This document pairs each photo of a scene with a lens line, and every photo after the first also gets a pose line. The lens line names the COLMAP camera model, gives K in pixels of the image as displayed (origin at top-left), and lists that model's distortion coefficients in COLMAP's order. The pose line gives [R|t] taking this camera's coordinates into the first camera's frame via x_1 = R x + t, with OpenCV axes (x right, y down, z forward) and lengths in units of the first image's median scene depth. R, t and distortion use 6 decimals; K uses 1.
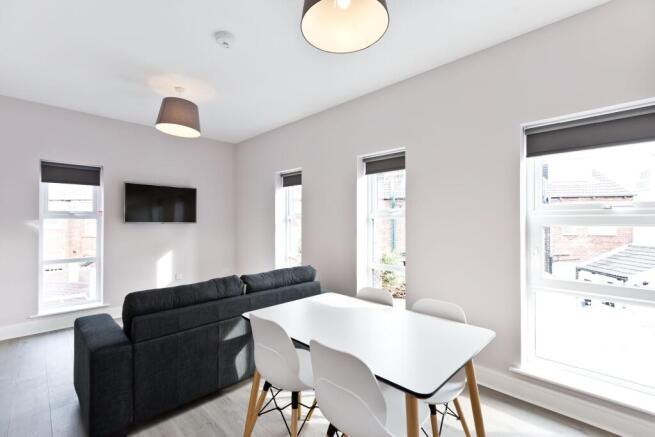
lens RADIAL K [[292.5, 0, 327.5], [0, 292.5, 218.5], [0, 0, 1]] dist [0.003846, 0.000344]
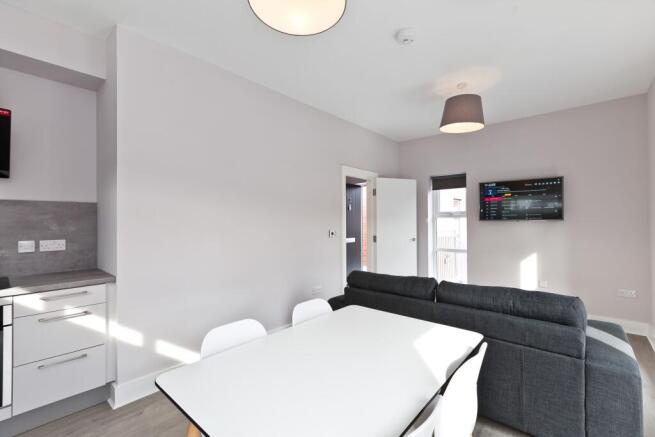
lens RADIAL K [[292.5, 0, 327.5], [0, 292.5, 218.5], [0, 0, 1]] dist [0.003846, 0.000344]
pose [[0.063449, -0.005008, -0.997973, 0.447032], [0.012661, 0.999911, -0.004213, 0.005557], [0.997905, -0.012368, 0.063506, 0.478722]]
